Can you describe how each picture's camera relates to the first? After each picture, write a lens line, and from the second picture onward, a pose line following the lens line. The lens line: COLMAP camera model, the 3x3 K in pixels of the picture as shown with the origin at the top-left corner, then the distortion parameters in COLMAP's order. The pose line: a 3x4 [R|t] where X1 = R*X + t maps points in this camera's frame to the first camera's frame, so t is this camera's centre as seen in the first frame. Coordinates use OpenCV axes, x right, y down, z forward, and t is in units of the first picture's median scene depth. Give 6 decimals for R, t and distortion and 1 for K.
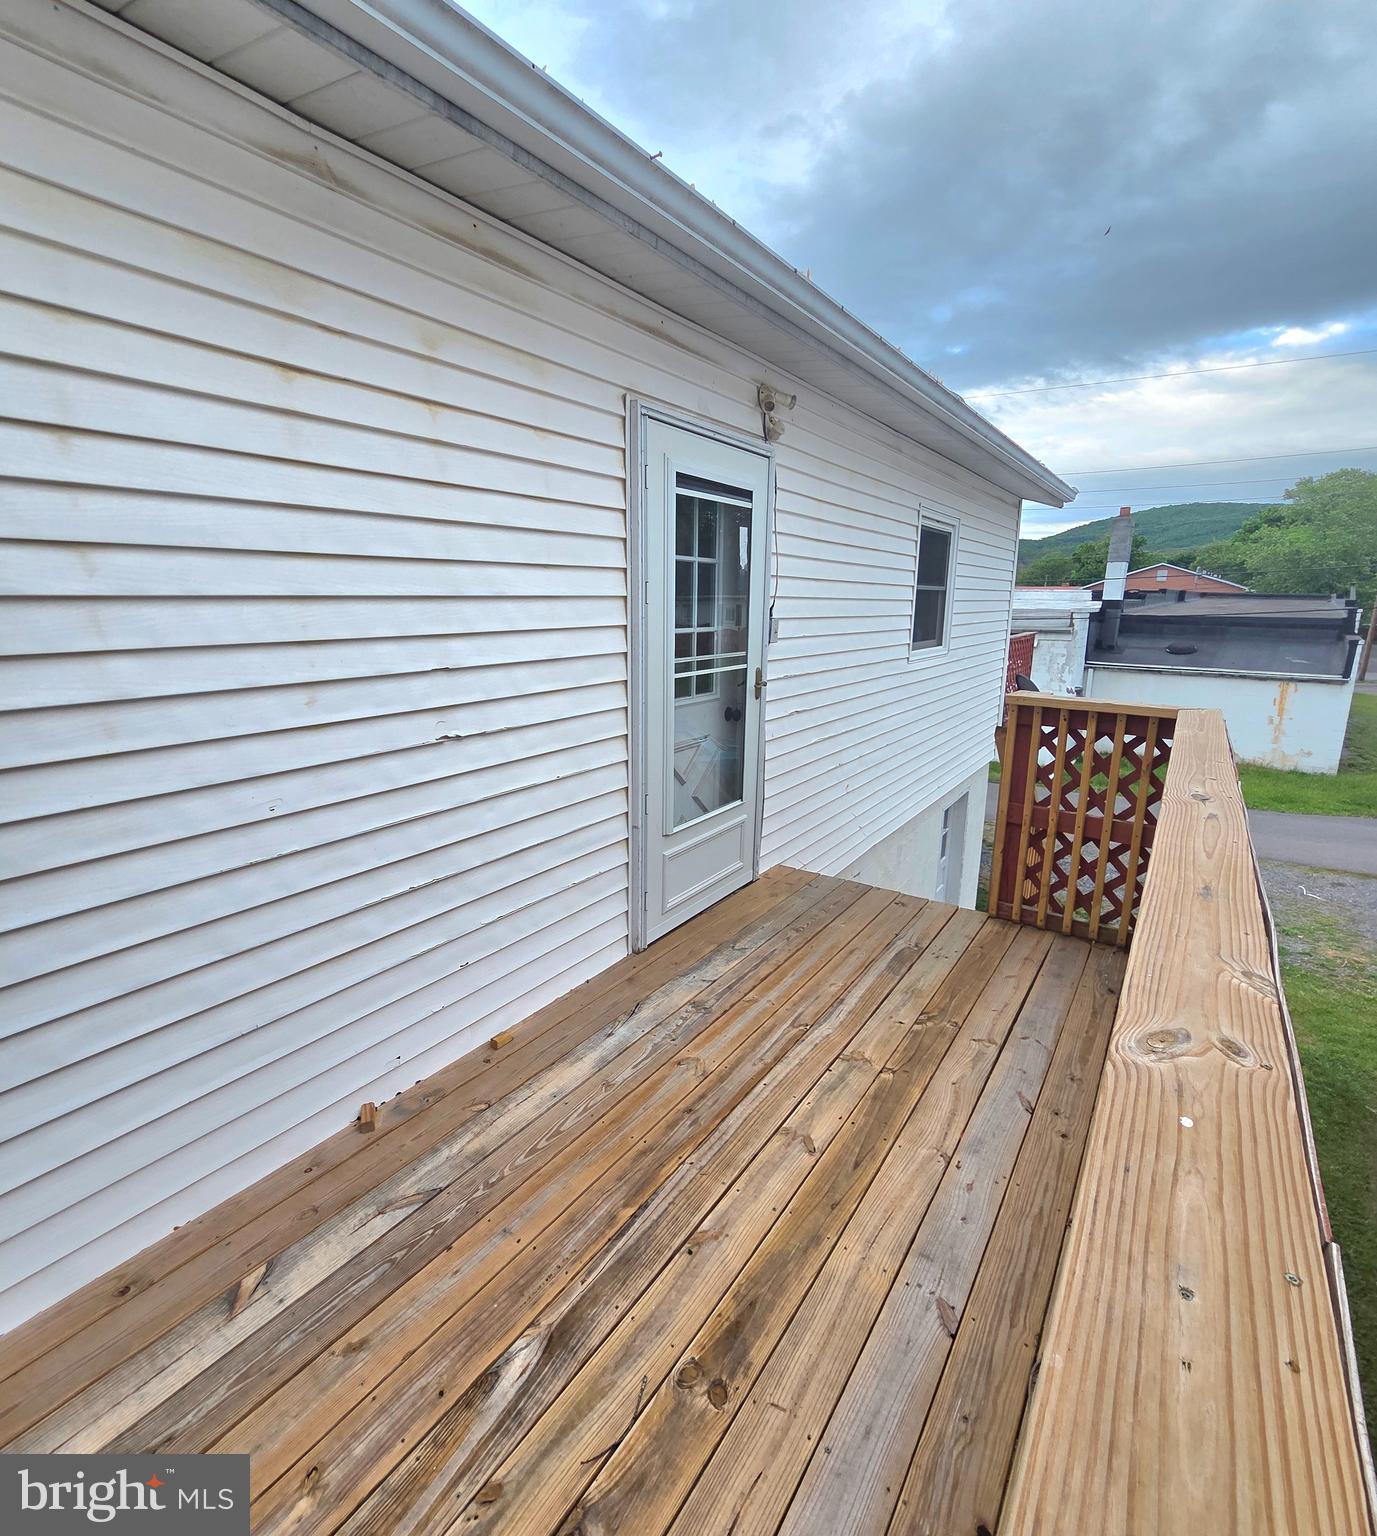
lens RADIAL K [[750.7, 0, 691.3], [0, 750.7, 766.1], [0, 0, 1]] dist [0.002113, -0.002639]
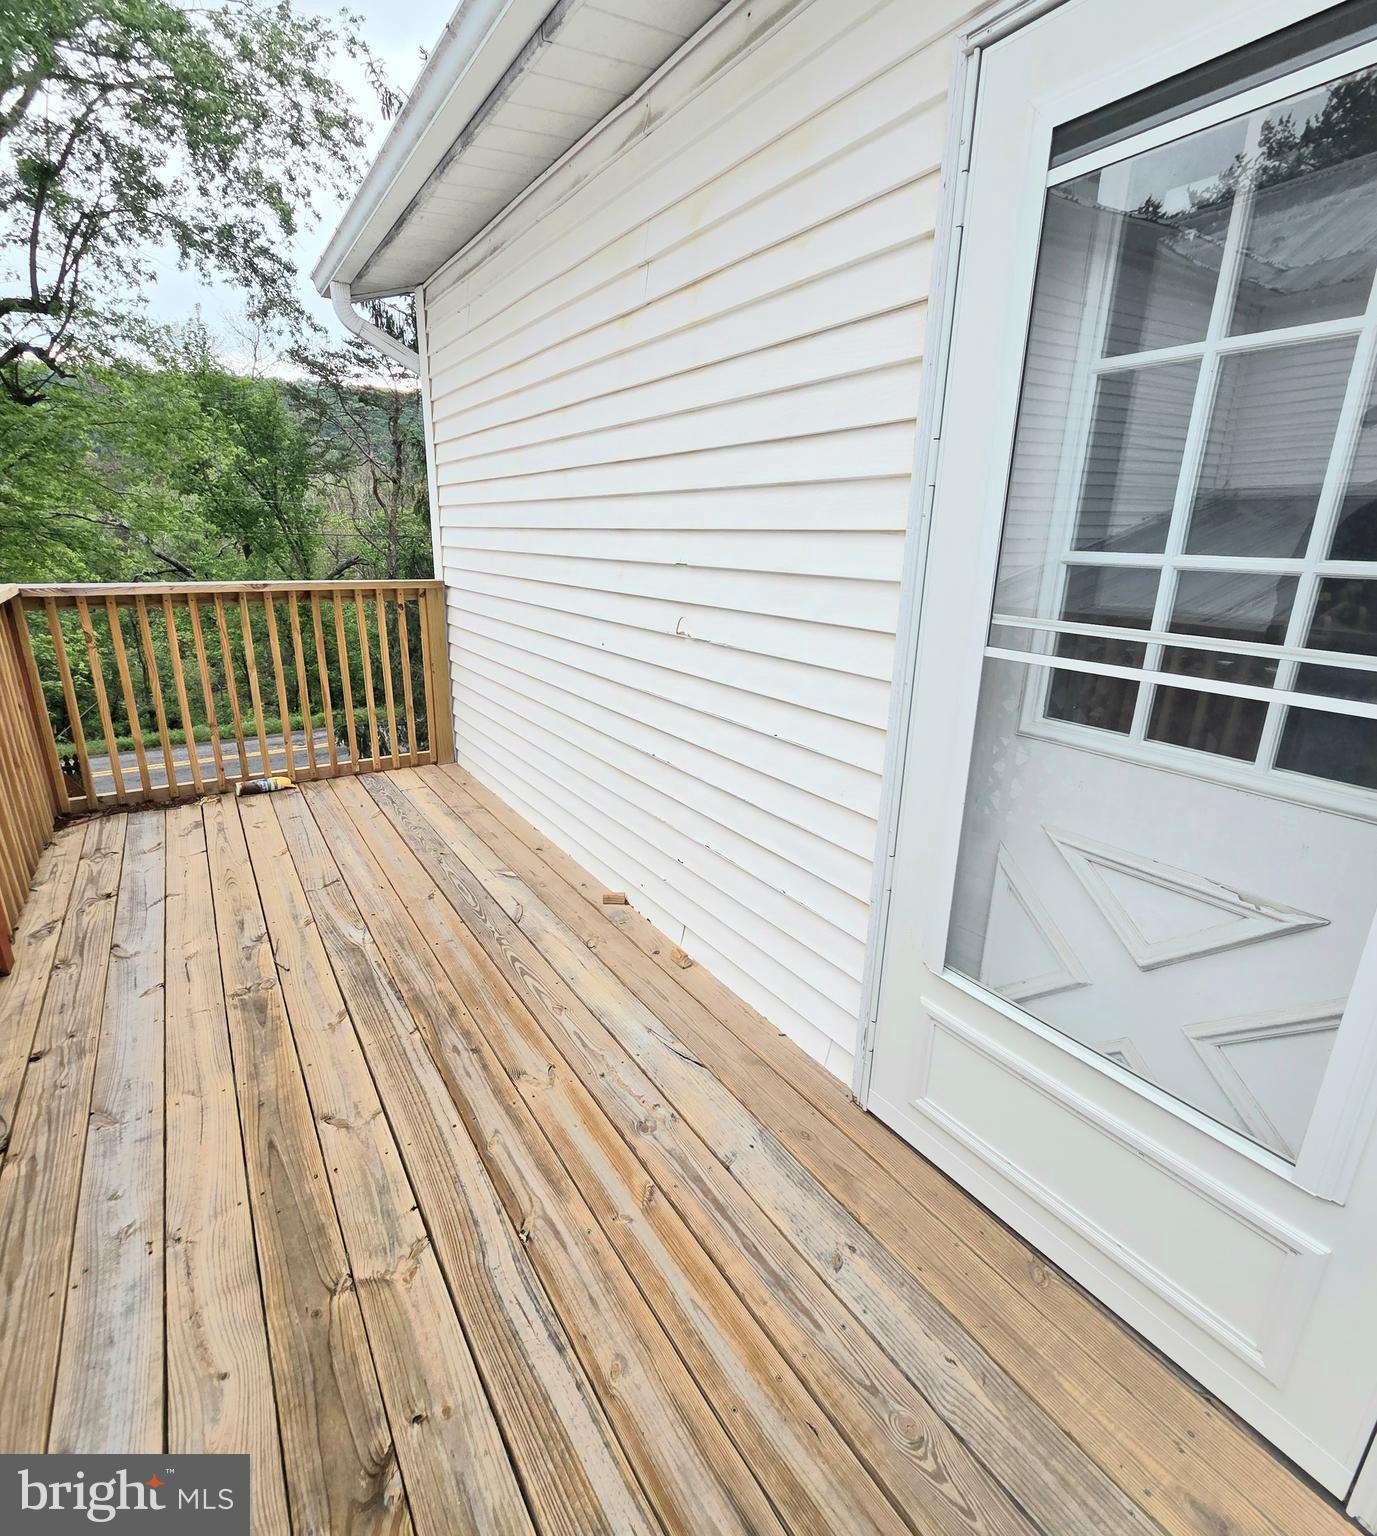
lens RADIAL K [[750.7, 0, 695.9], [0, 750.7, 762.1], [0, 0, 1]] dist [0.002113, -0.002639]
pose [[-0.373434, 0.249158, -0.893570, 0.239959], [-0.235098, 0.906388, 0.350983, -0.093516], [0.897372, 0.341146, -0.279899, 0.528786]]
